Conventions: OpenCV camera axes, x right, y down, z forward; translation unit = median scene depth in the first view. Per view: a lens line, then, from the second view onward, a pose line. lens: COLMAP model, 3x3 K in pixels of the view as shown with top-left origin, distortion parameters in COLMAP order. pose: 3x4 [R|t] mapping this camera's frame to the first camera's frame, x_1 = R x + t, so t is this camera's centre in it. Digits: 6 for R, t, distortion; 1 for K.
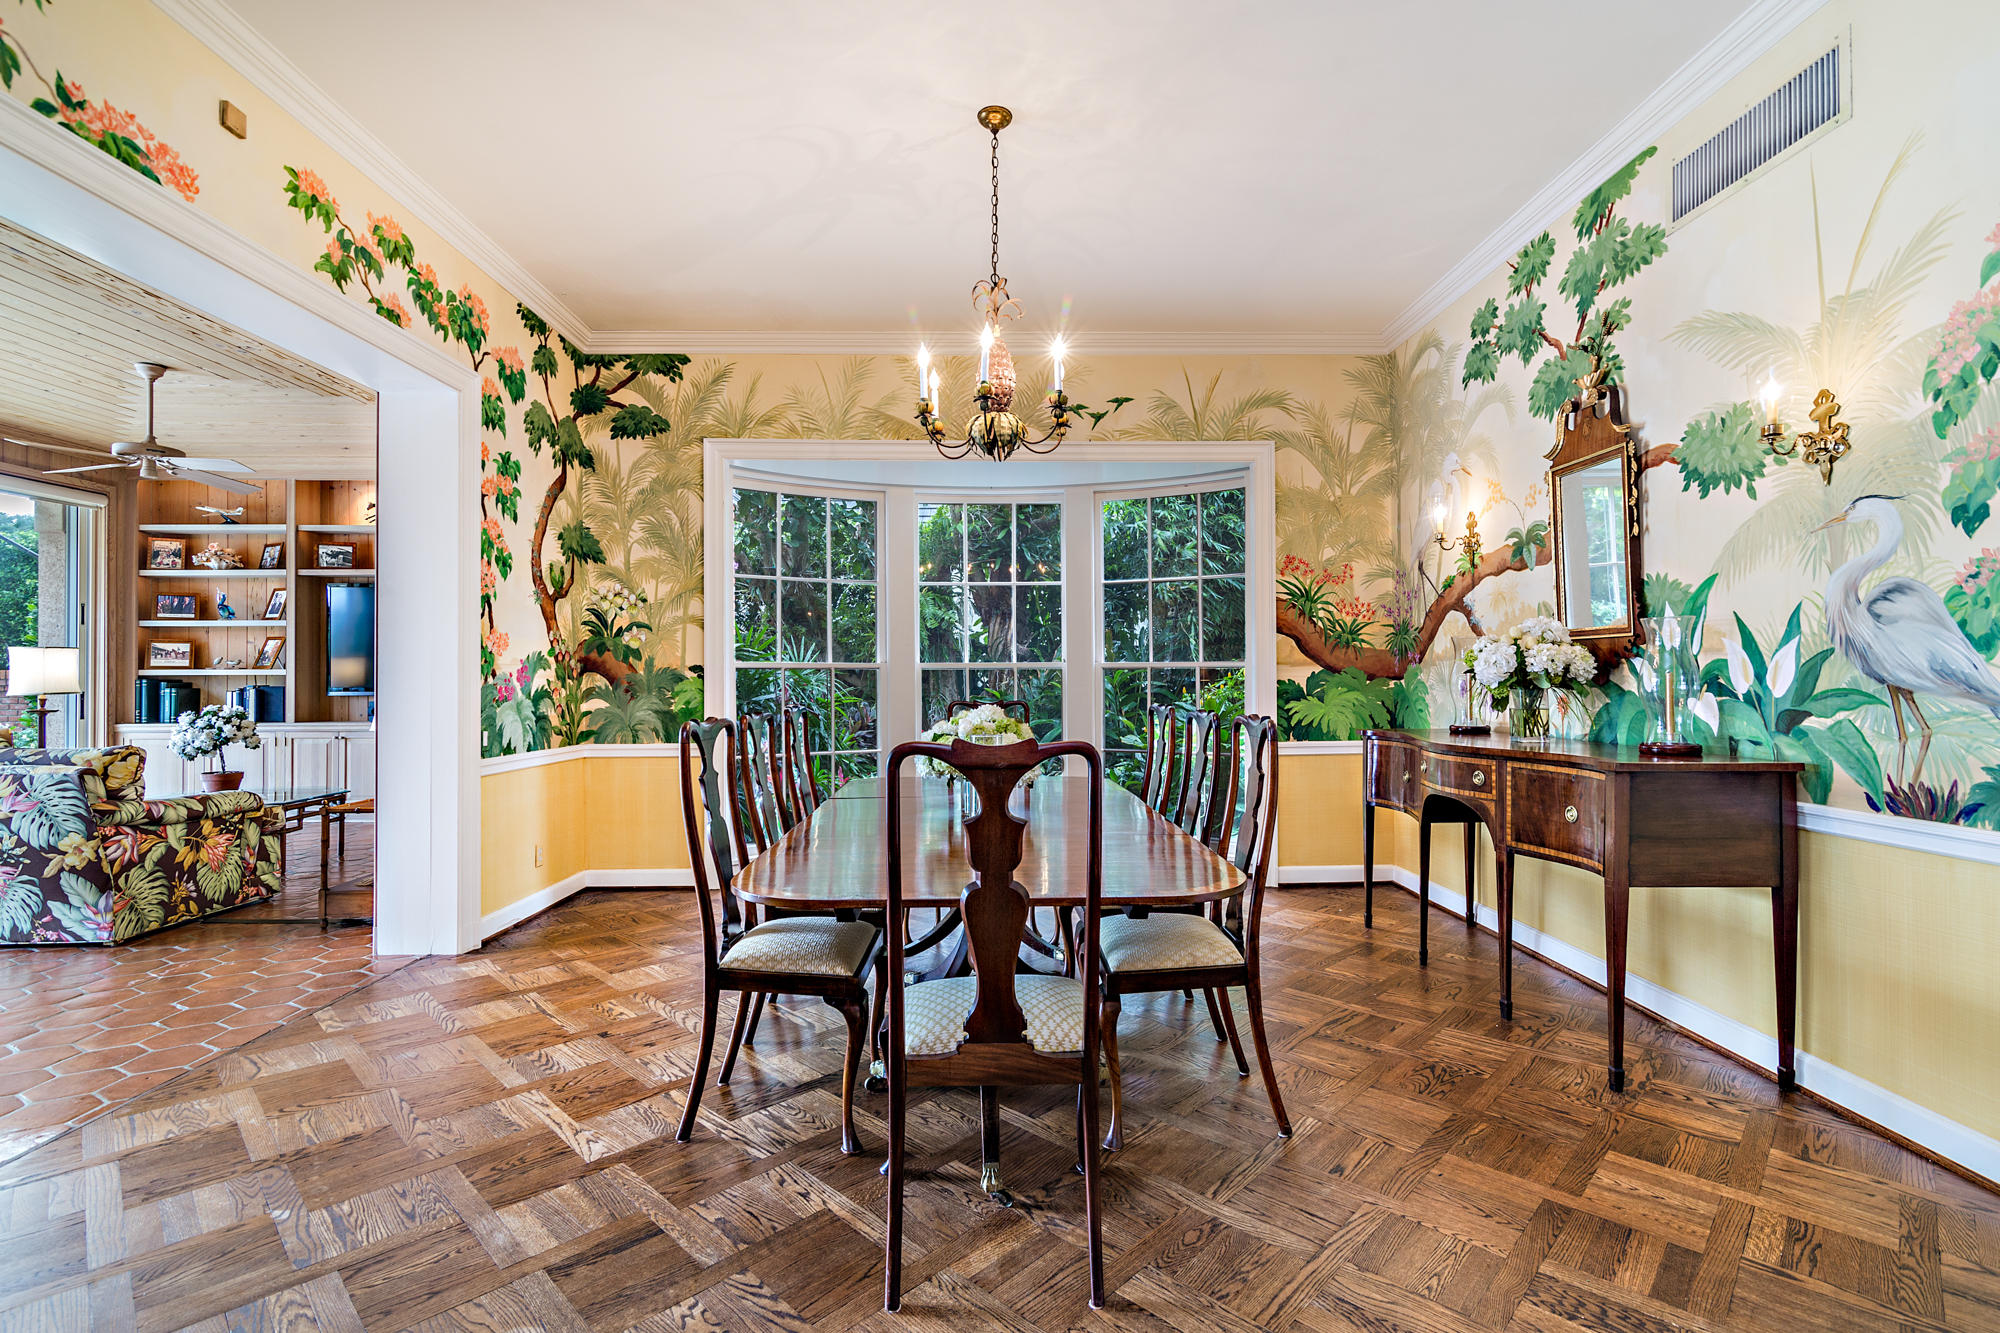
lens RADIAL K [[932.2, 0, 1018.2], [0, 932.2, 672.4], [0, 0, 1]] dist [0.004694, -0.000860]
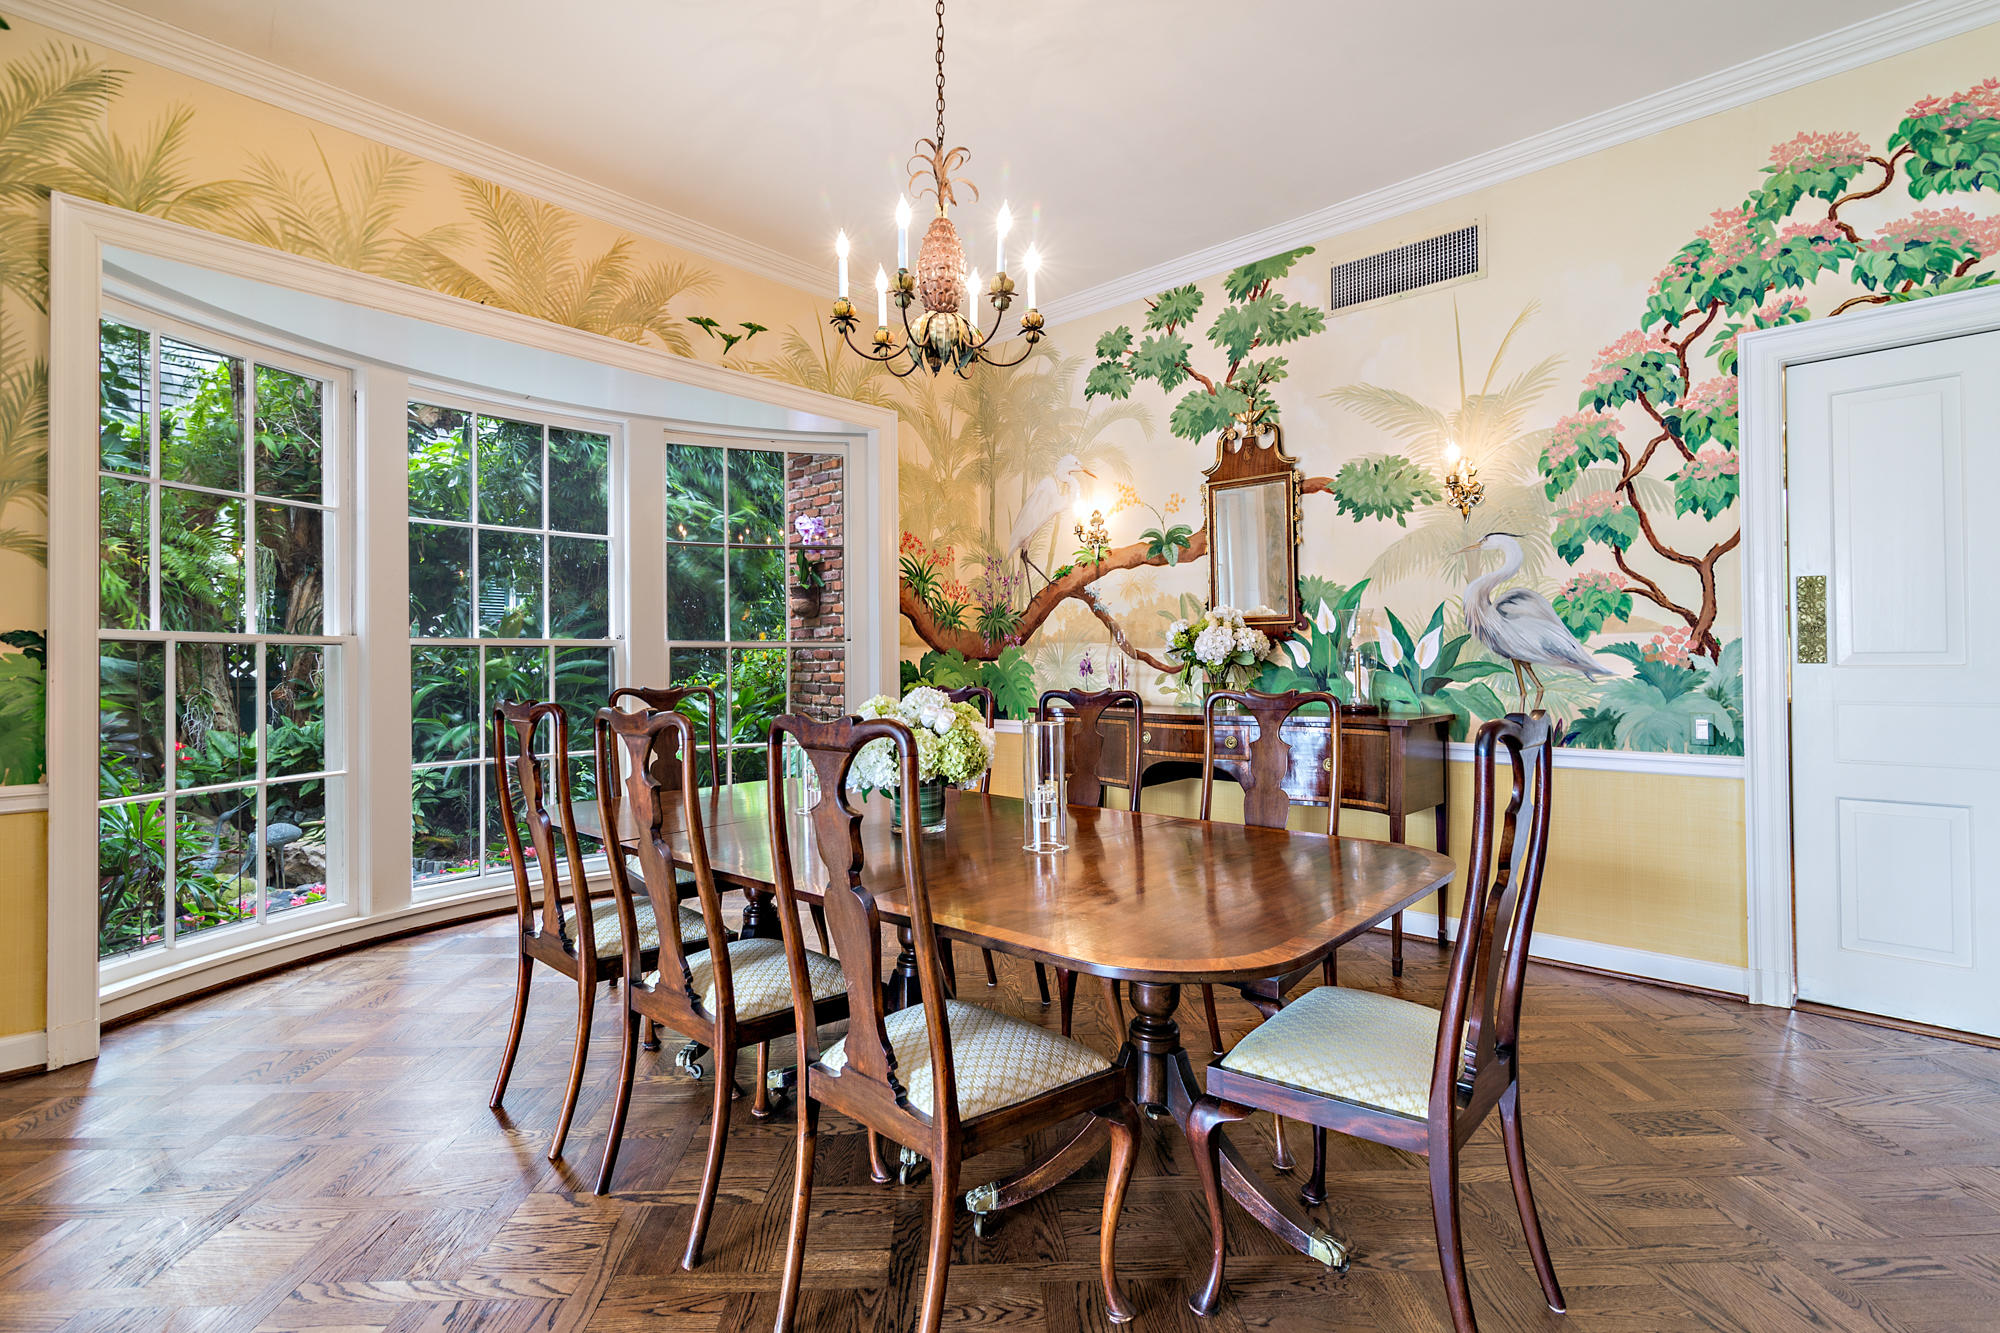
lens RADIAL K [[932.2, 0, 1006.3], [0, 932.2, 652.2], [0, 0, 1]] dist [0.004694, -0.000860]
pose [[0.686821, 0.006314, 0.726799, -0.489882], [-0.000188, 0.999964, -0.008509, 0.010354], [-0.726827, 0.005708, 0.686797, 0.374481]]
